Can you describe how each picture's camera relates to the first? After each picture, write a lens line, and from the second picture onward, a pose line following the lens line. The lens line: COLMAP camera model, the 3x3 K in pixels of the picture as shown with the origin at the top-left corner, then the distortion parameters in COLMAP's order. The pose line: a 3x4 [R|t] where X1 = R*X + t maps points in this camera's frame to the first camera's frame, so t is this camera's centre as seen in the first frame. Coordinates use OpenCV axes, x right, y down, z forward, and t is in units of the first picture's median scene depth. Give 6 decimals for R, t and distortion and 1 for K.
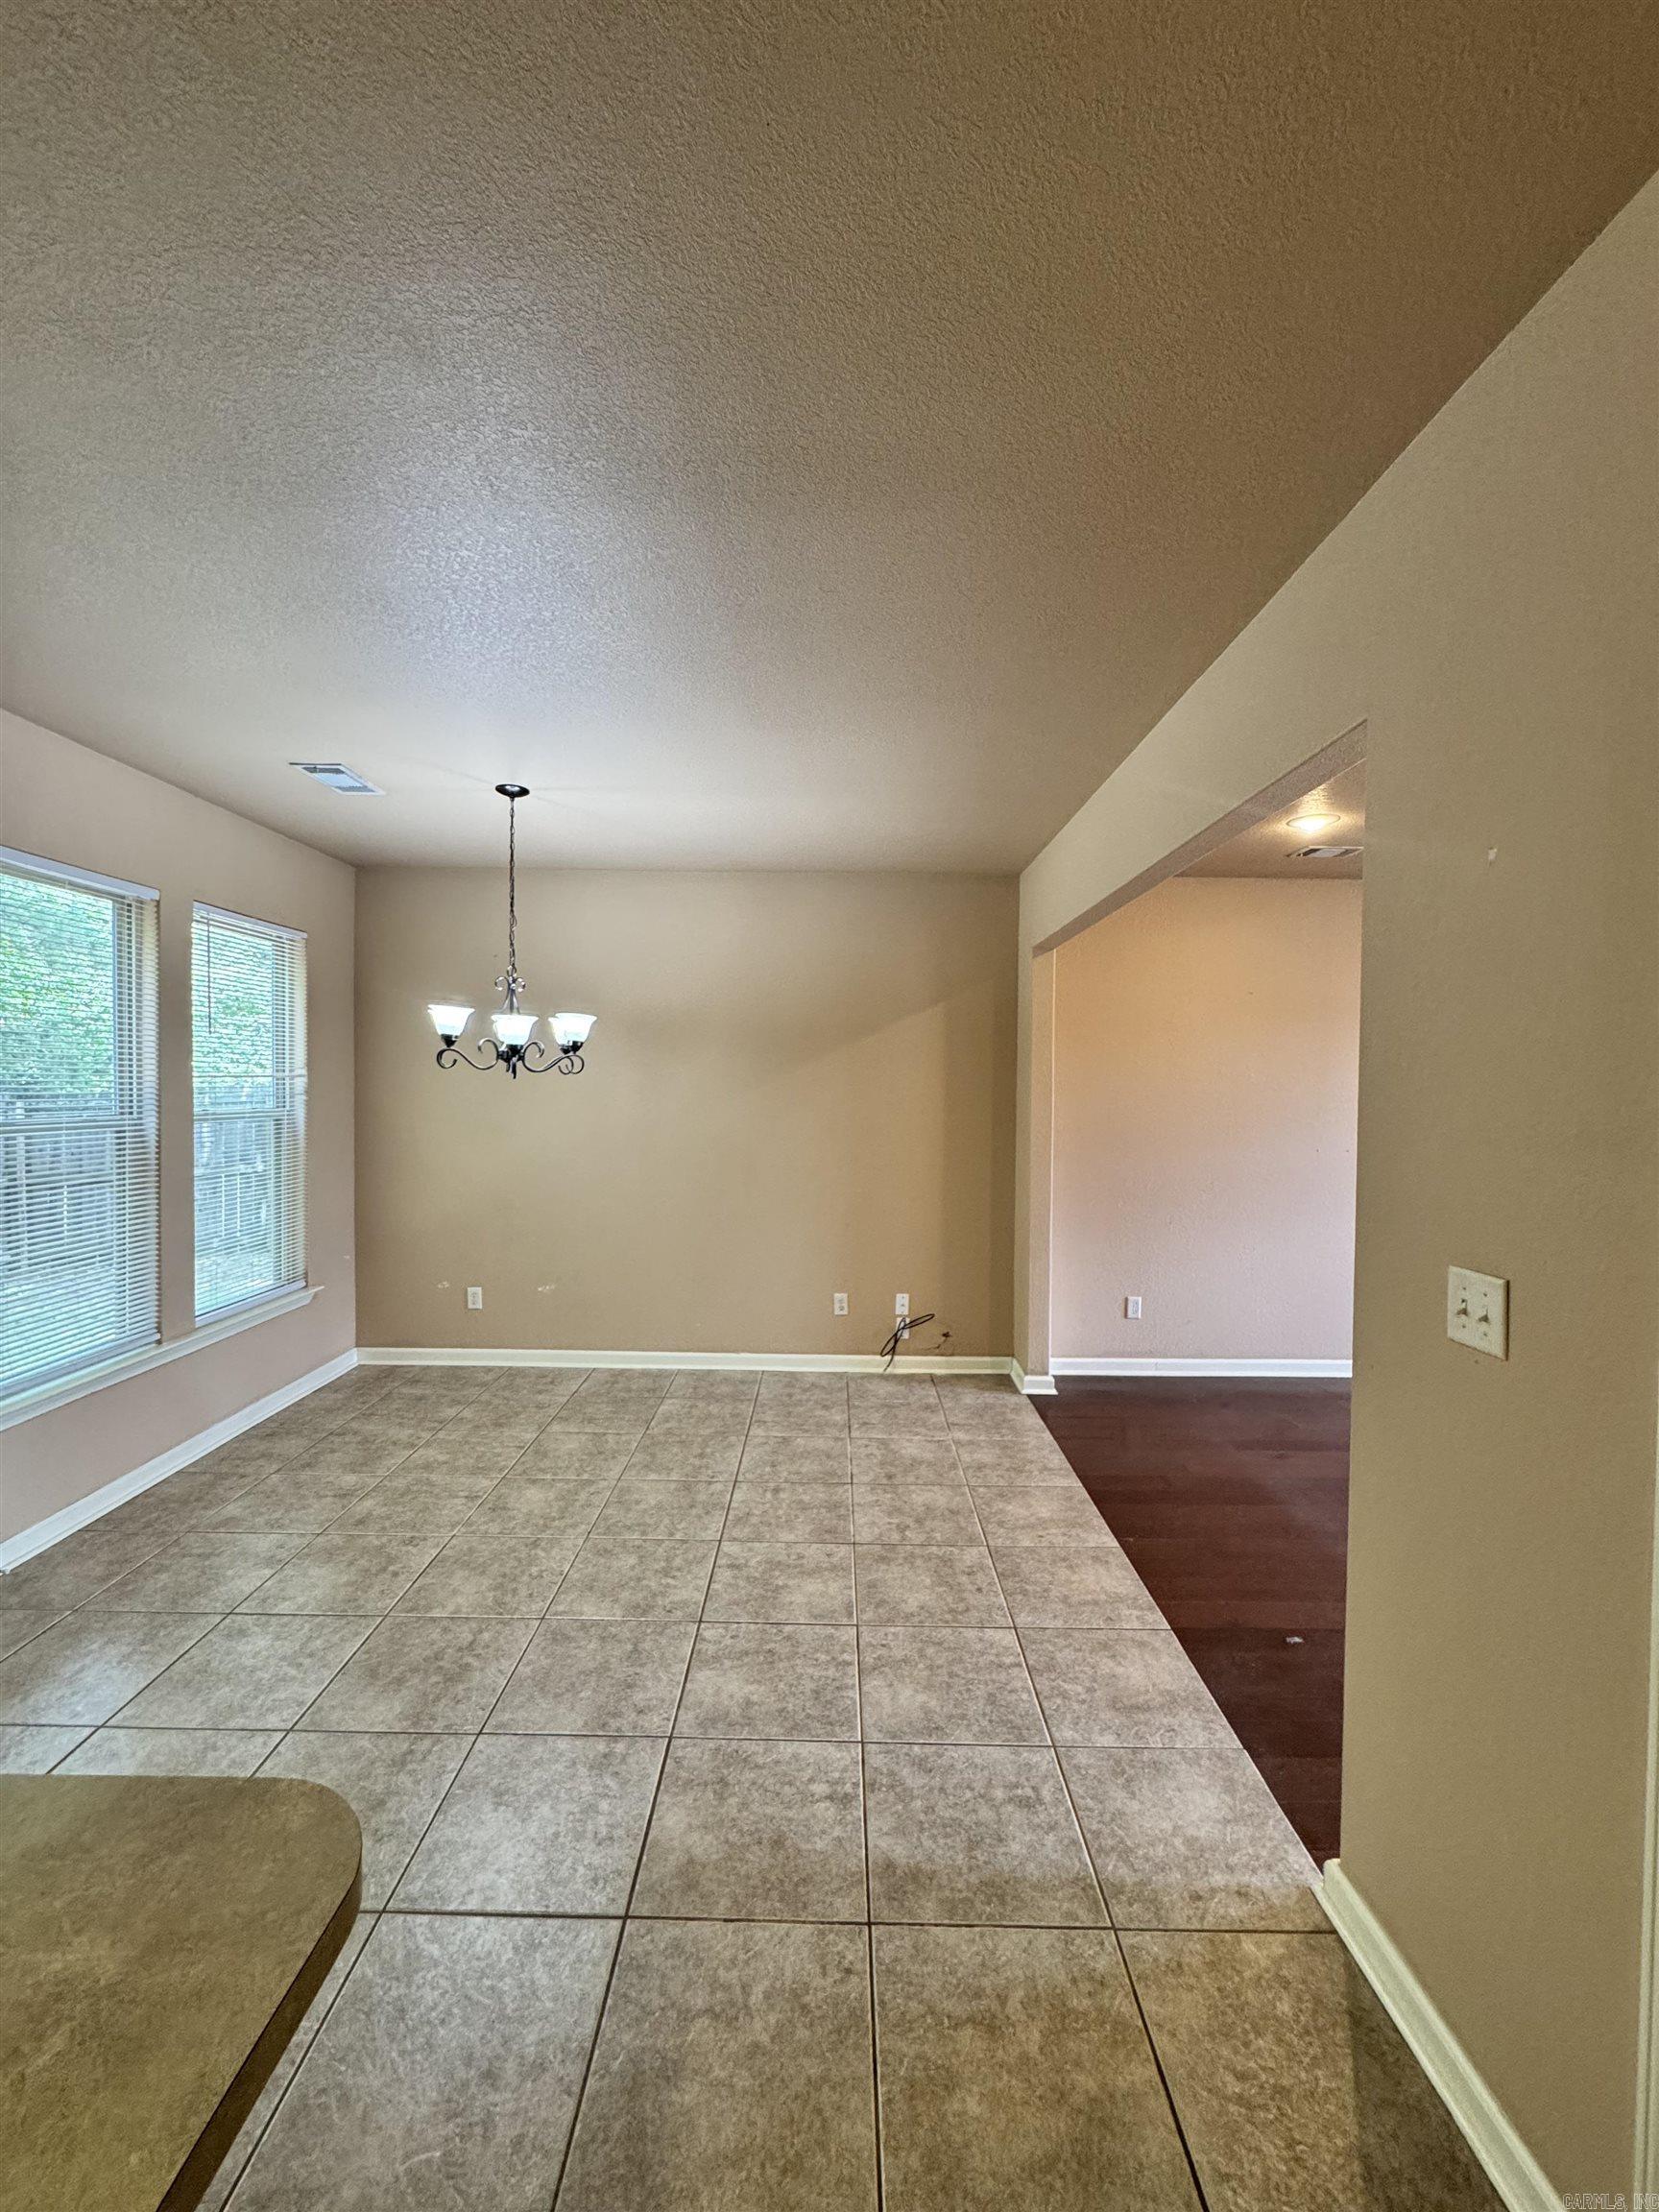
lens RADIAL K [[885.7, 0, 831.8], [0, 885.7, 1105.5], [0, 0, 1]] dist [-0.002577, 0.000033]
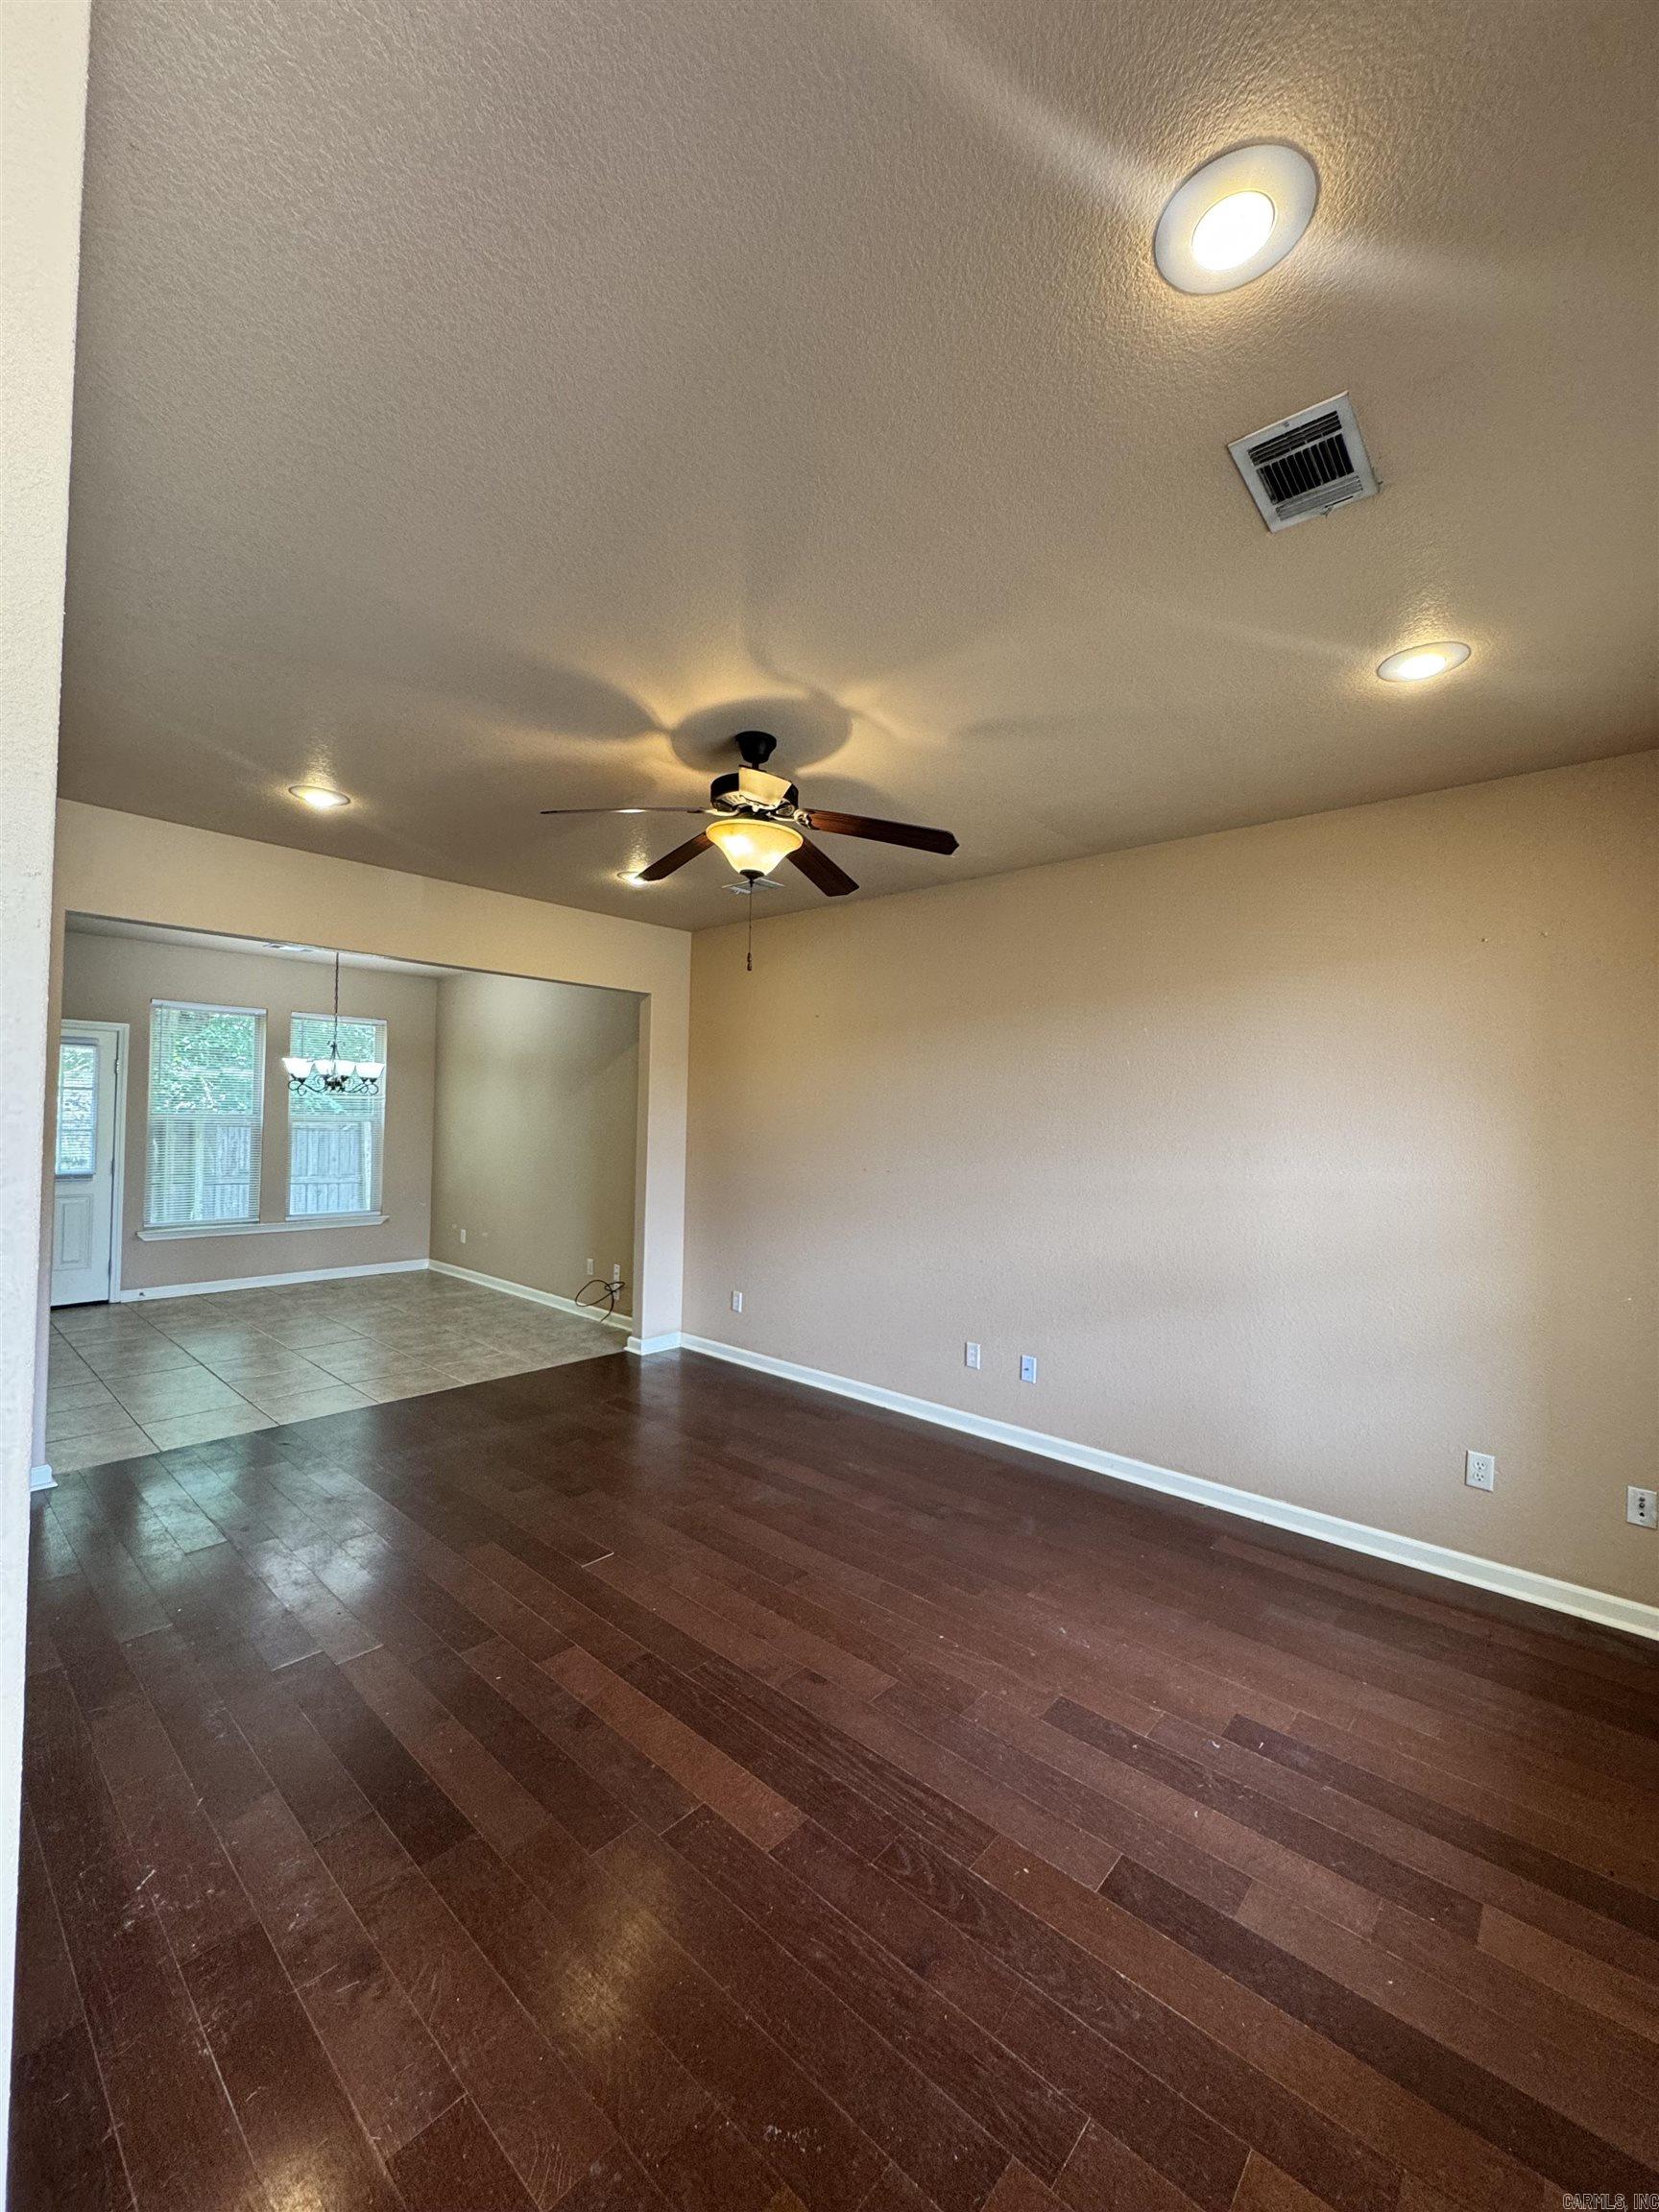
lens RADIAL K [[885.7, 0, 831.8], [0, 885.7, 1105.5], [0, 0, 1]] dist [-0.002577, 0.000033]
pose [[0.741465, -0.003784, -0.670980, 1.399985], [-0.026915, 0.999012, -0.035377, 0.021164], [0.670451, 0.044290, 0.740631, 0.283819]]
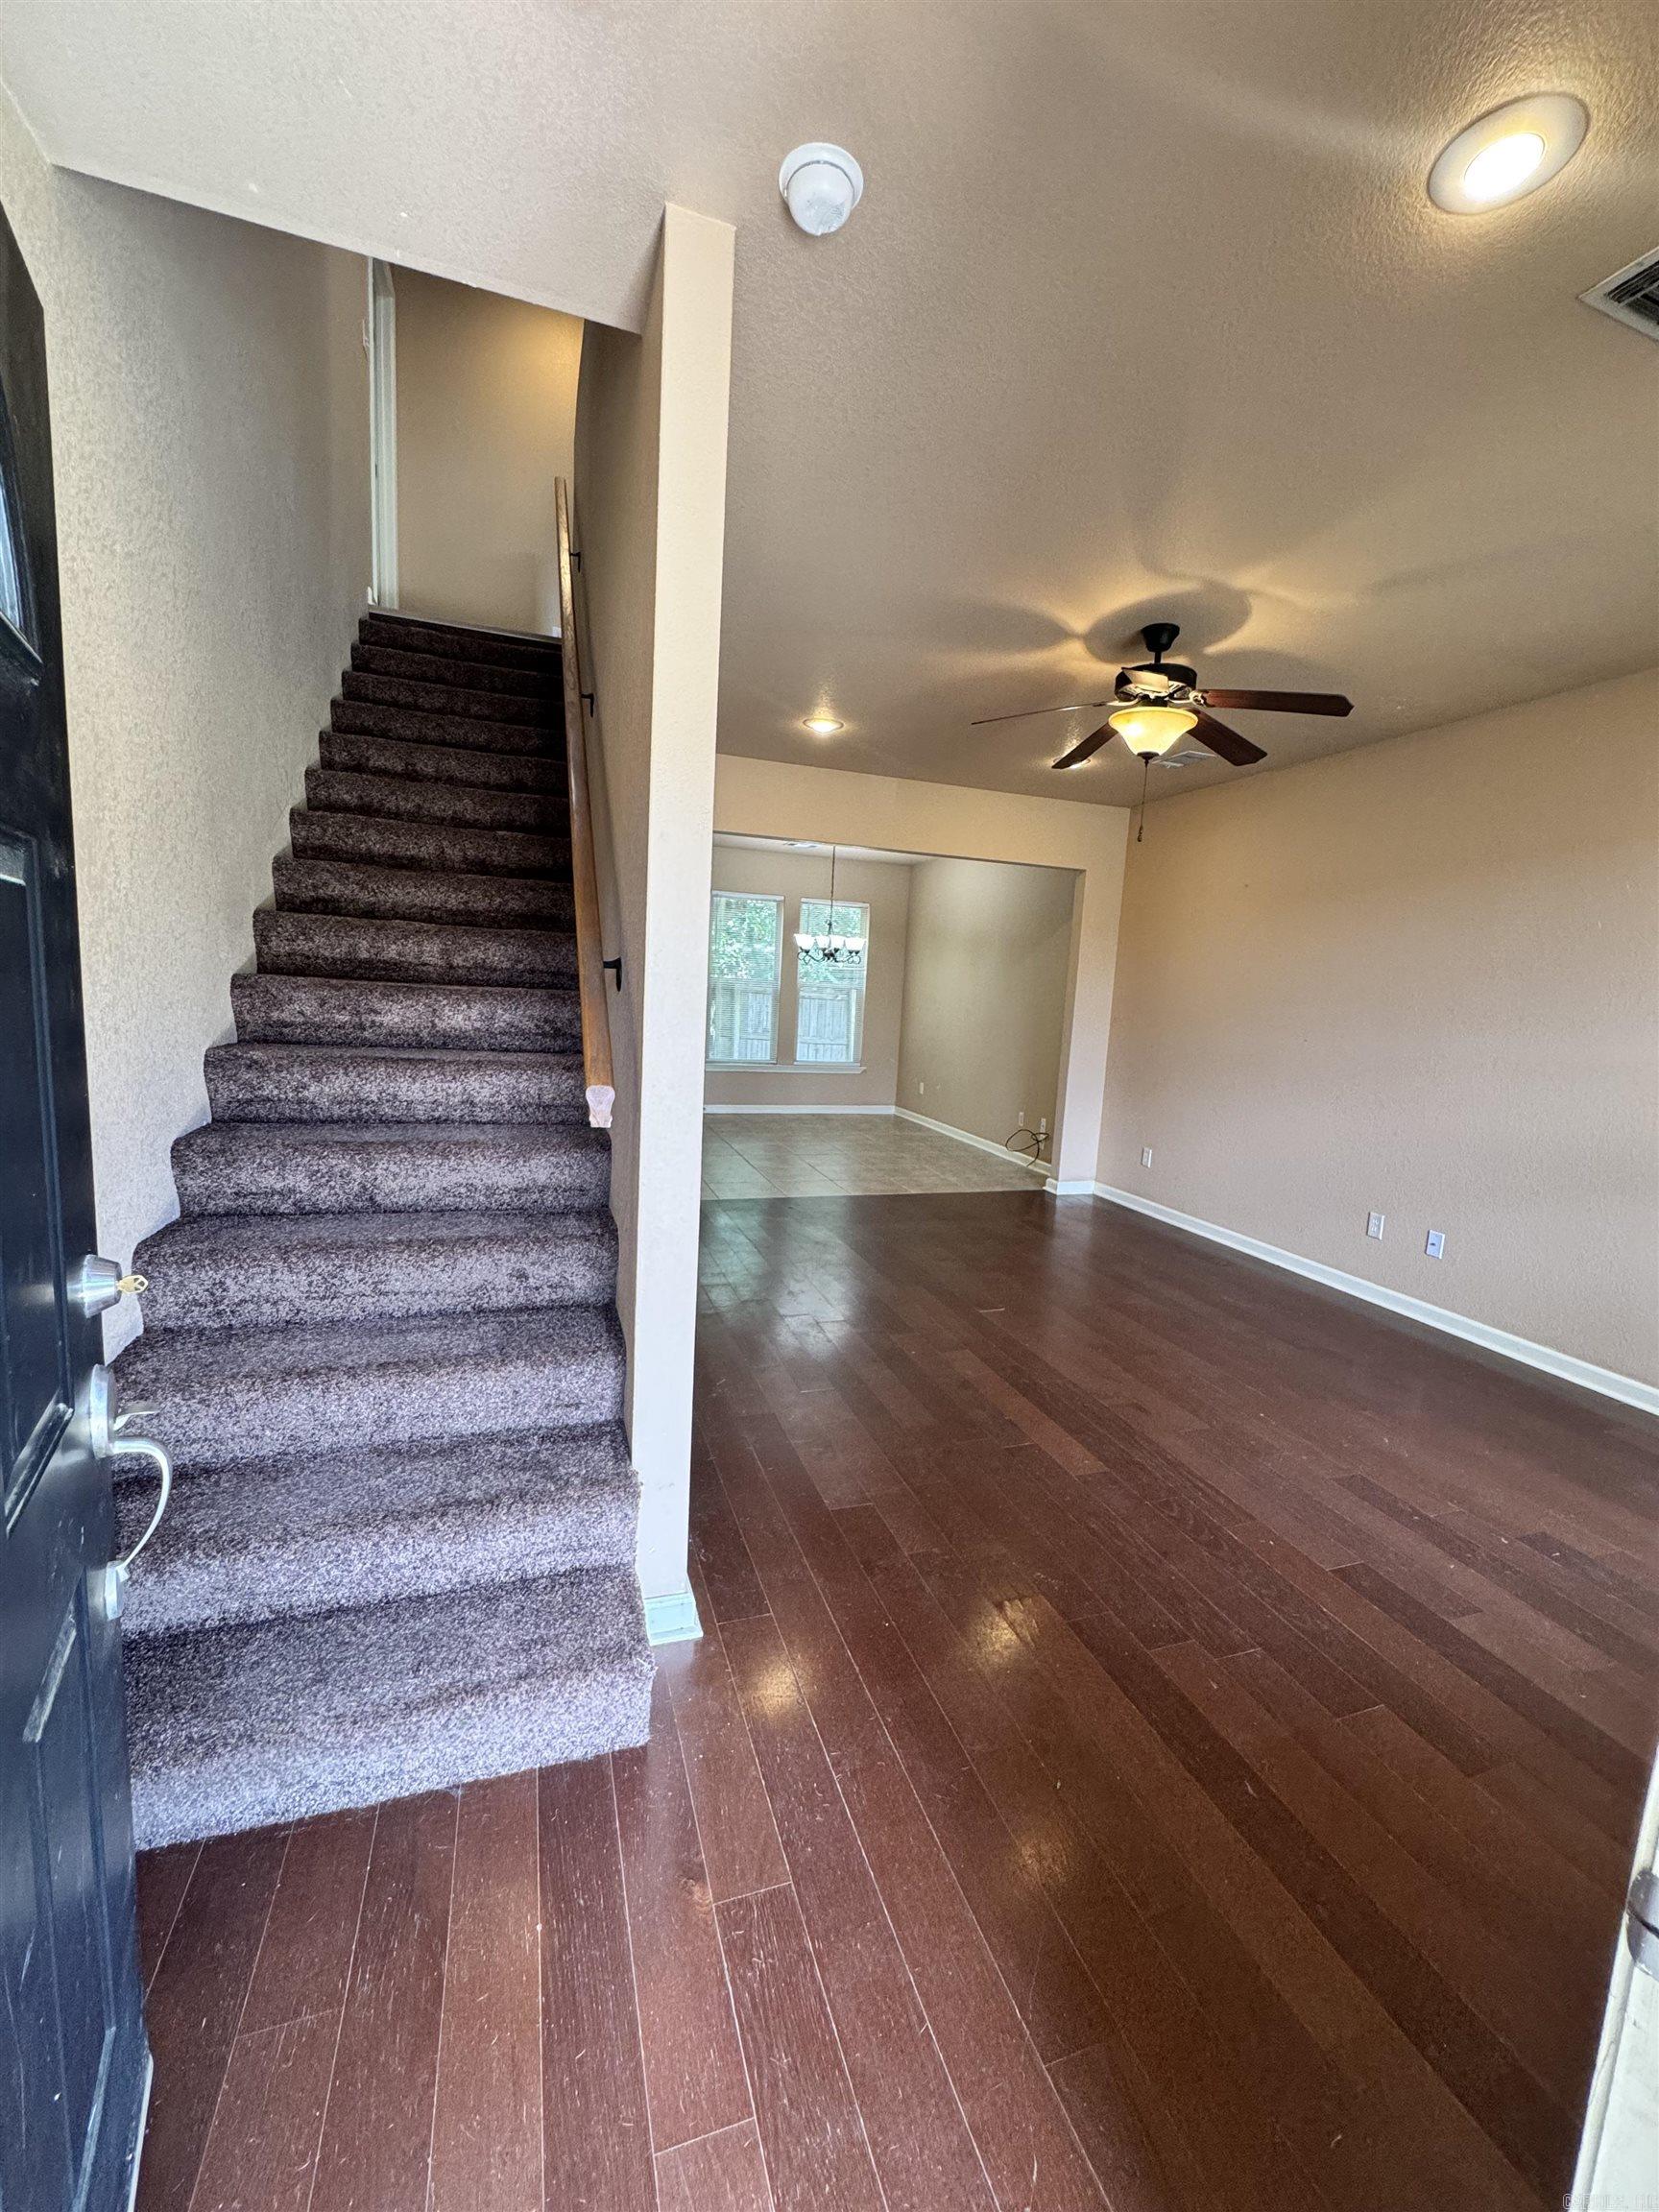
lens RADIAL K [[885.7, 0, 831.8], [0, 885.7, 1105.5], [0, 0, 1]] dist [-0.002577, 0.000033]
pose [[0.317964, 0.130285, -0.939108, 1.582810], [-0.066087, 0.991150, 0.115129, 0.055675], [0.945797, 0.025456, 0.323760, 0.230488]]
